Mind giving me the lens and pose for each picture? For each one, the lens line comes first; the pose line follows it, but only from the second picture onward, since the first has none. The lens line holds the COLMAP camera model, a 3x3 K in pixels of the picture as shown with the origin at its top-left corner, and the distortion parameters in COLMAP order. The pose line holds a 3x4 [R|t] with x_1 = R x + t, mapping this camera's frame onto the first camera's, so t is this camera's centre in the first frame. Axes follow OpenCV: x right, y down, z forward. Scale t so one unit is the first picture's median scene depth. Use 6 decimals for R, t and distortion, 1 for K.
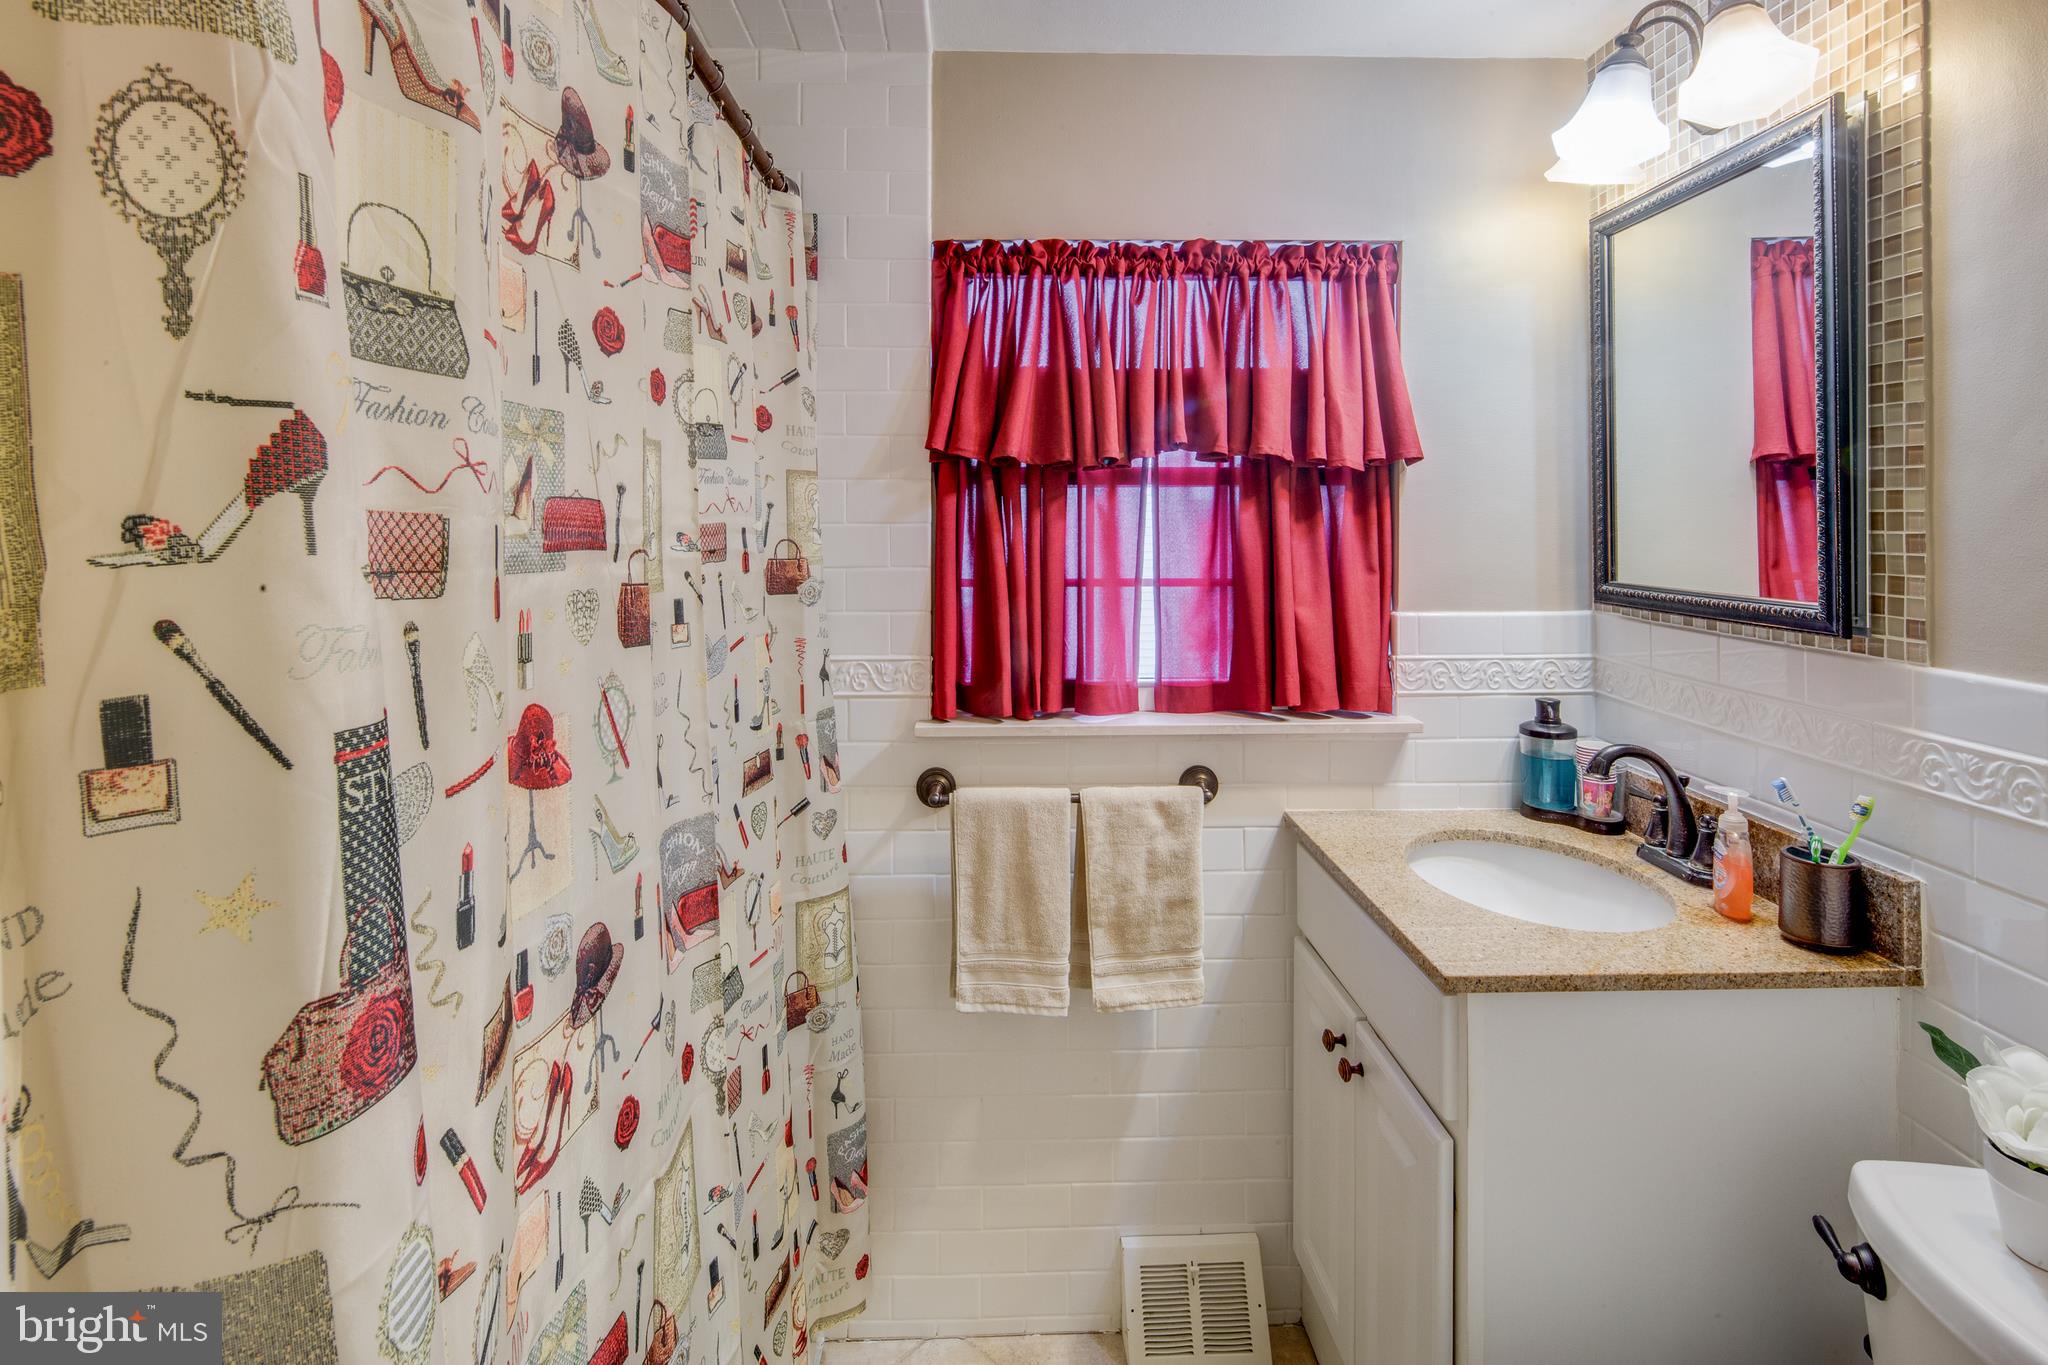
lens RADIAL K [[990.6, 0, 1023.6], [0, 990.6, 644.7], [0, 0, 1]] dist [0.006080, -0.004713]
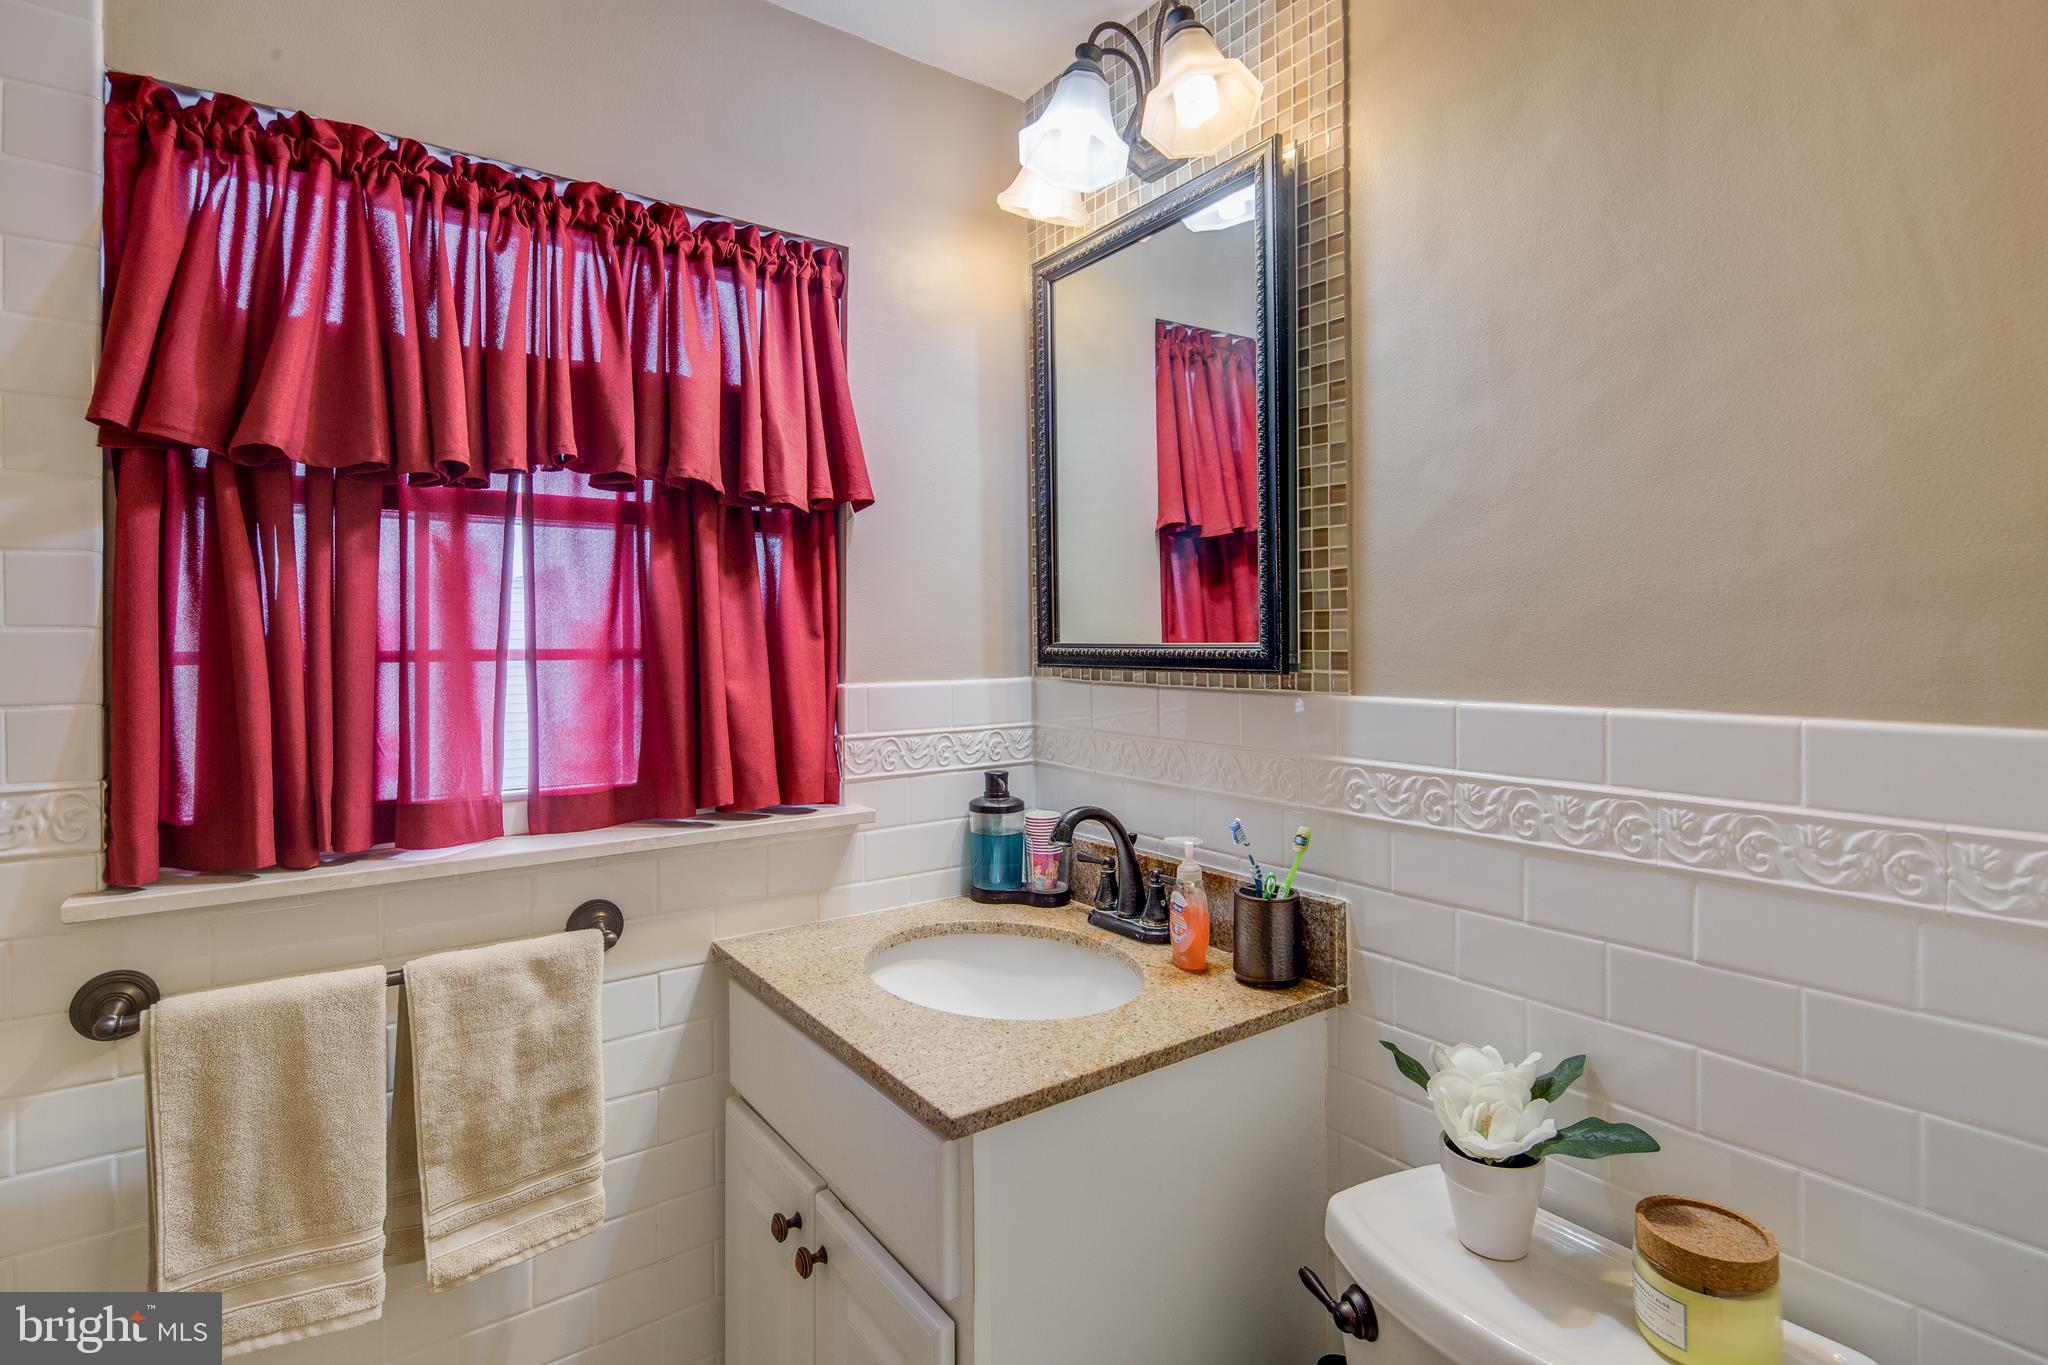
lens RADIAL K [[1001.5, 0, 1089.3], [0, 1001.5, 623.3], [0, 0, 1]] dist [0.004800, -0.004026]
pose [[0.799156, 0.011733, 0.601010, 0.021414], [0.066858, 0.991871, -0.108265, 0.027493], [-0.597395, 0.126703, 0.791875, 0.190290]]
